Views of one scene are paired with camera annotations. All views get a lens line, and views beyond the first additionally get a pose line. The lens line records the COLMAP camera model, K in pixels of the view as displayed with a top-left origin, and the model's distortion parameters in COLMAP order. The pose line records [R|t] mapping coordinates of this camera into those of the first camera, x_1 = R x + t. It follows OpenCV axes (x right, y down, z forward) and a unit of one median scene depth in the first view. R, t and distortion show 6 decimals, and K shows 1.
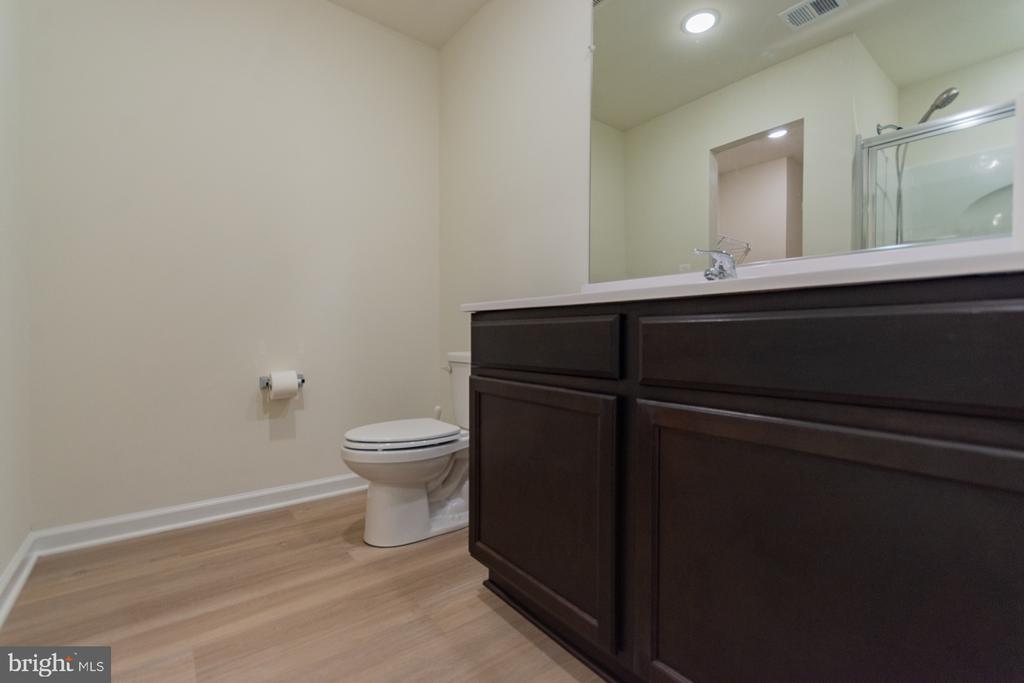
lens RADIAL K [[447.8, 0, 515.1], [0, 447.8, 340.5], [0, 0, 1]] dist [0.007858, -0.002605]
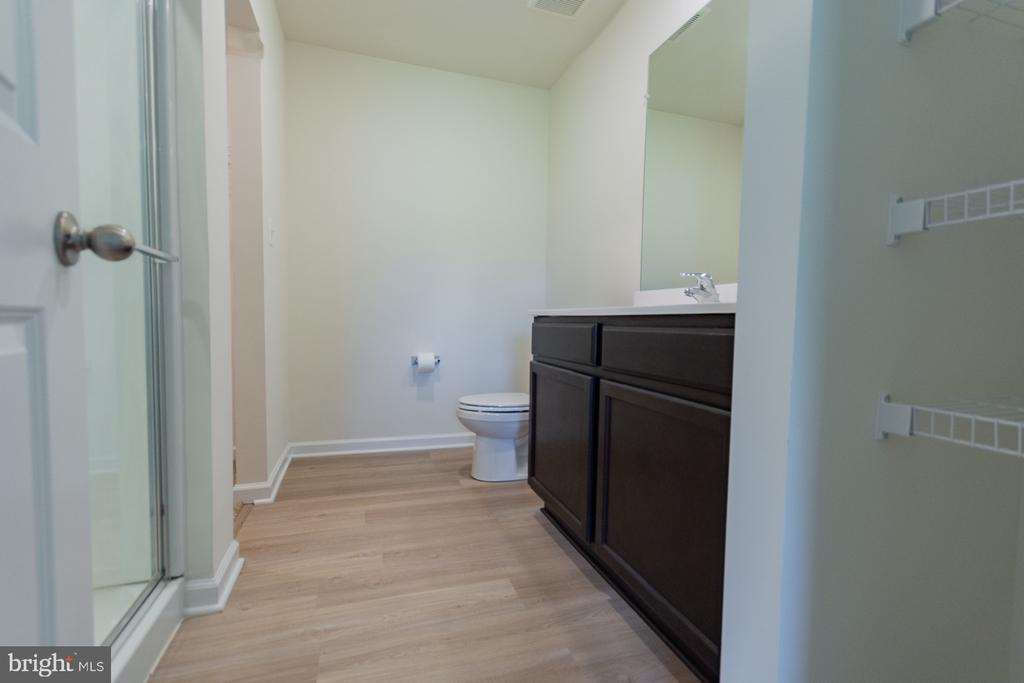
lens RADIAL K [[447.8, 0, 508.2], [0, 447.8, 343.7], [0, 0, 1]] dist [0.007858, -0.002605]
pose [[0.939941, 0.032015, -0.339833, 0.257349], [-0.021102, 0.999138, 0.035759, -0.020491], [0.340685, -0.026440, 0.939806, -0.291650]]
